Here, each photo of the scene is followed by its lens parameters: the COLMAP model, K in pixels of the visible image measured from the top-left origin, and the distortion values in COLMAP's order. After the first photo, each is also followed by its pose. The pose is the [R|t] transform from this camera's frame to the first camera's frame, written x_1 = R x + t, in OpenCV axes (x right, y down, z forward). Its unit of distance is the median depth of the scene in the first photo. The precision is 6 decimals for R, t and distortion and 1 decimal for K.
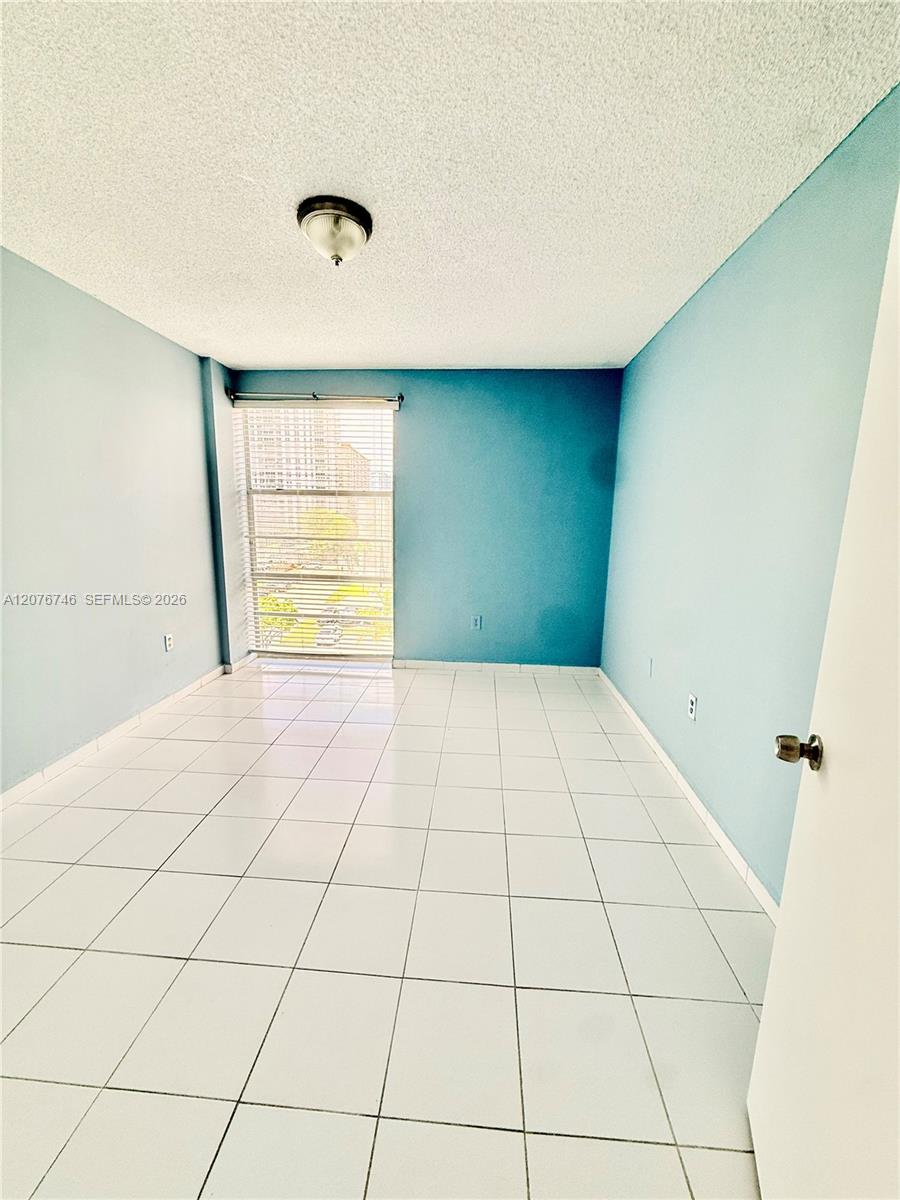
lens RADIAL K [[480.0, 0, 452.6], [0, 480.0, 599.1], [0, 0, 1]] dist [-0.007317, 0.000311]
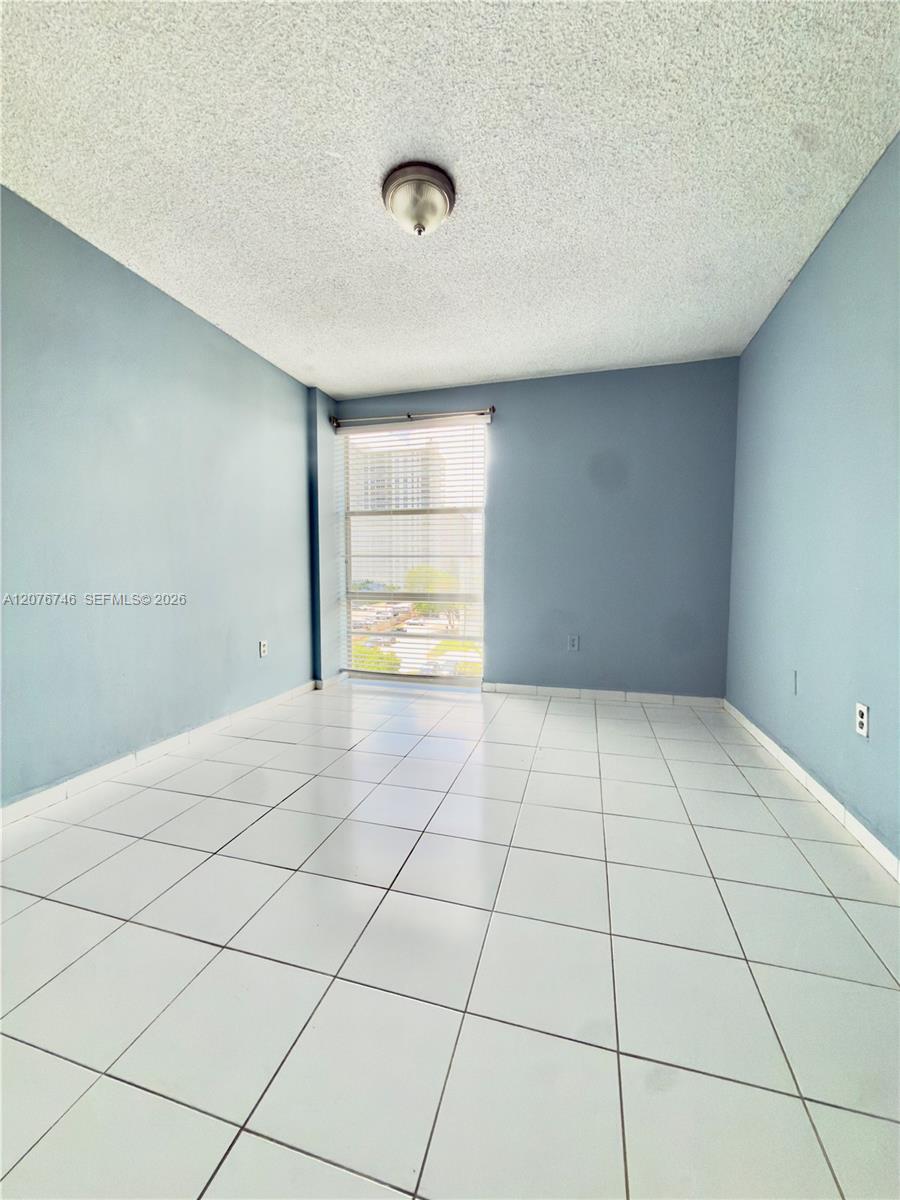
lens RADIAL K [[480.0, 0, 449.1], [0, 480.0, 600.8], [0, 0, 1]] dist [-0.007317, 0.000311]
pose [[0.977067, -0.002836, -0.212913, 0.015297], [-0.021314, 0.993587, -0.111046, 0.092679], [0.211863, 0.113038, 0.970740, 0.072997]]
